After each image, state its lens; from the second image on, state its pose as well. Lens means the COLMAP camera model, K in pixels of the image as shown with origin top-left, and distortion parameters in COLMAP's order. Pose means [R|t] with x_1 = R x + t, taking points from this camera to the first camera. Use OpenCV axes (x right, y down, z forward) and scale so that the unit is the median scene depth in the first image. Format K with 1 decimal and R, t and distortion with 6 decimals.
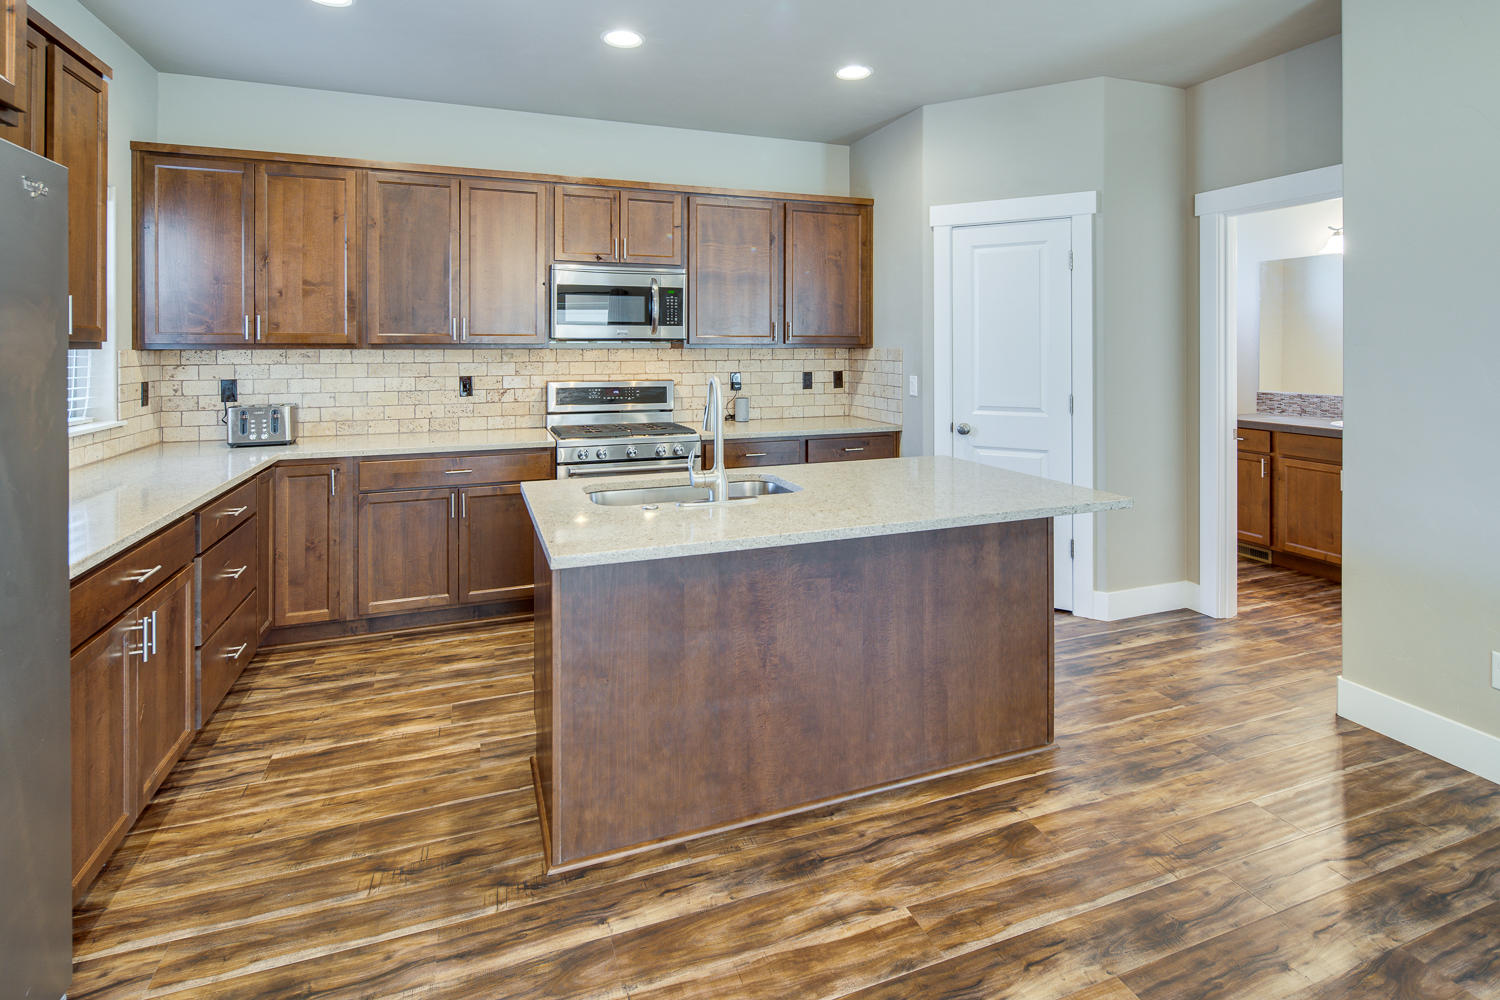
lens RADIAL K [[729.8, 0, 748.8], [0, 729.8, 340.7], [0, 0, 1]] dist [0.000224, -0.001630]
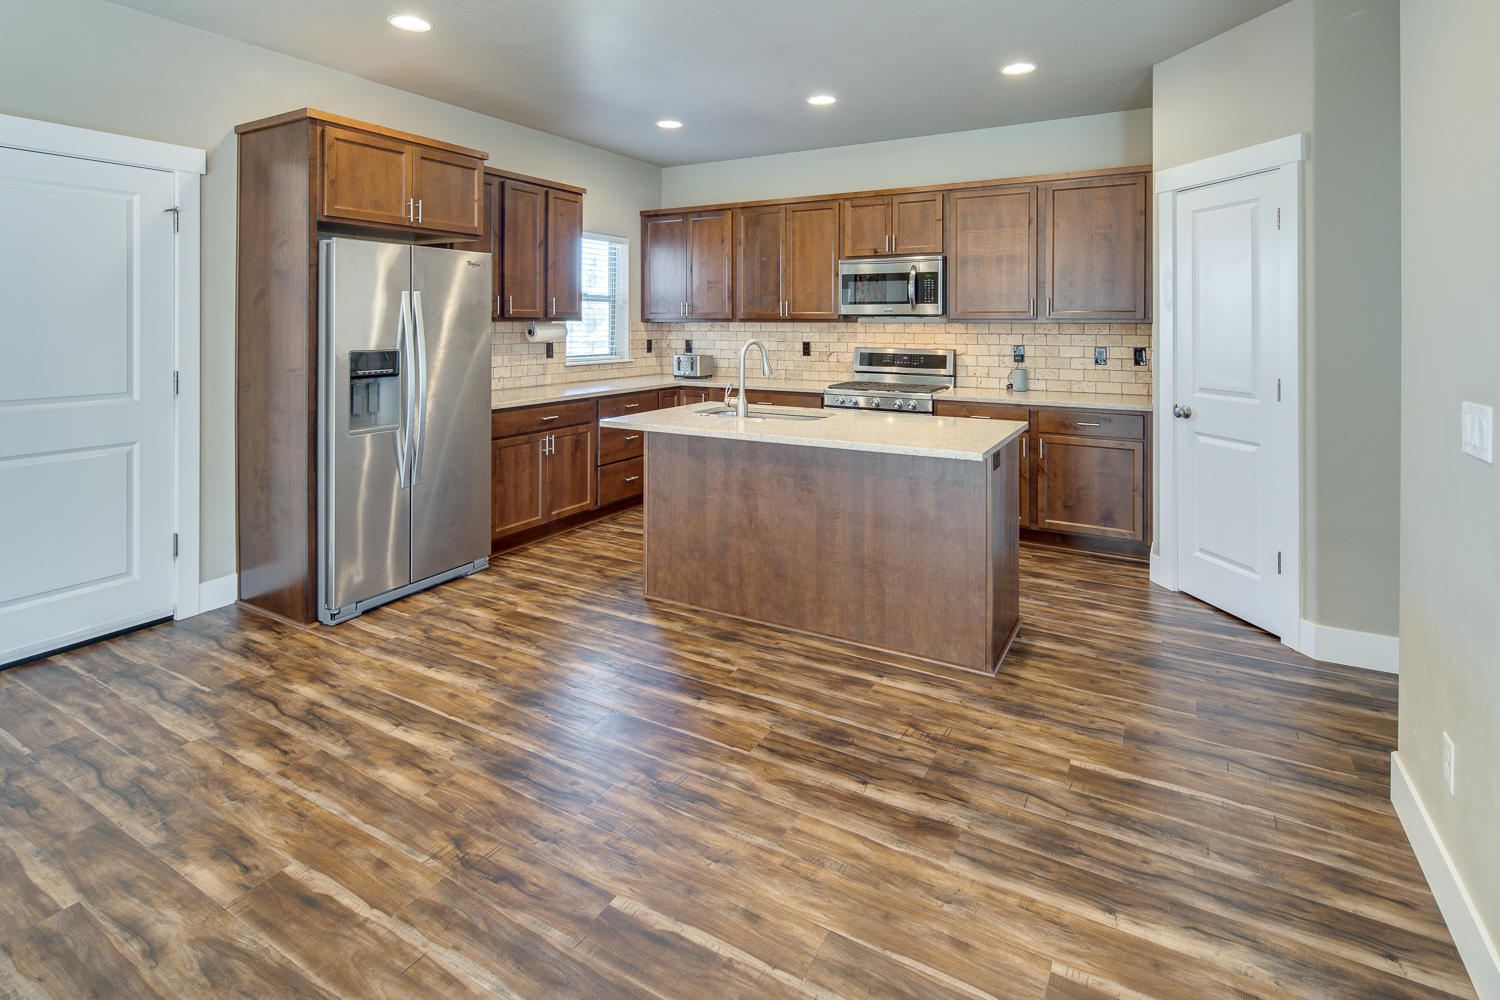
lens RADIAL K [[744.3, 0, 747.3], [0, 744.3, 320.1], [0, 0, 1]] dist [0.001271, -0.004036]
pose [[0.642110, 0.000912, -0.766612, 0.856204], [0.002491, 0.999992, 0.003276, 0.002016], [0.766609, -0.004013, 0.642102, -0.021311]]
